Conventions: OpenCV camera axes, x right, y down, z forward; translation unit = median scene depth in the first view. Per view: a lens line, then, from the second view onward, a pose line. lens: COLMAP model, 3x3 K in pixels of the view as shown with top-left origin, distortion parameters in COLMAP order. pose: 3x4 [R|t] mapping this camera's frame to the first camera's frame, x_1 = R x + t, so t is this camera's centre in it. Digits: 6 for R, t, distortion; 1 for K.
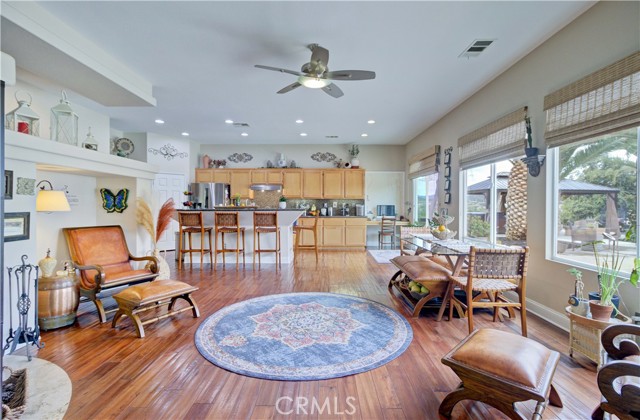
lens RADIAL K [[292.8, 0, 328.3], [0, 292.8, 206.1], [0, 0, 1]] dist [-0.009090, 0.003897]
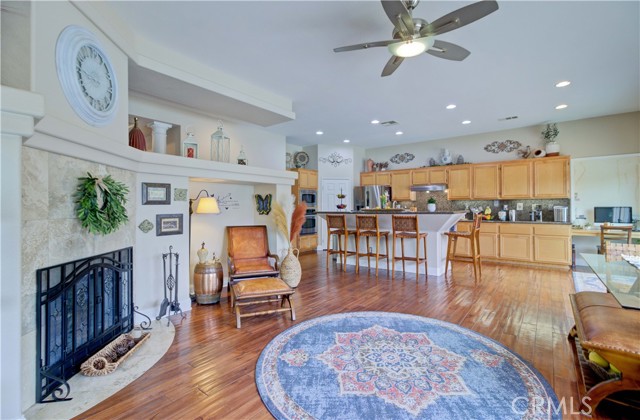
lens RADIAL K [[292.8, 0, 329.2], [0, 292.8, 205.4], [0, 0, 1]] dist [-0.009090, 0.003897]
pose [[0.792631, -0.008766, -0.609639, 0.132283], [0.001560, 0.999923, -0.012349, 0.000447], [0.609700, 0.008837, 0.792583, 0.142566]]
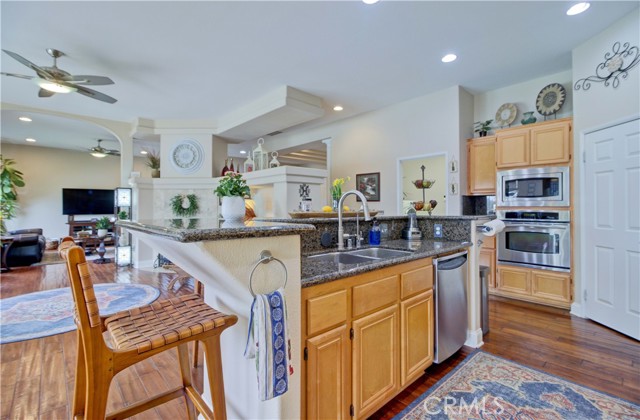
lens RADIAL K [[292.8, 0, 322.3], [0, 292.8, 204.4], [0, 0, 1]] dist [-0.009090, 0.003897]
pose [[-0.738679, -0.008676, -0.674001, -0.030437], [-0.006075, 0.999962, -0.006213, -0.006905], [0.674030, -0.000495, -0.738704, 1.285078]]
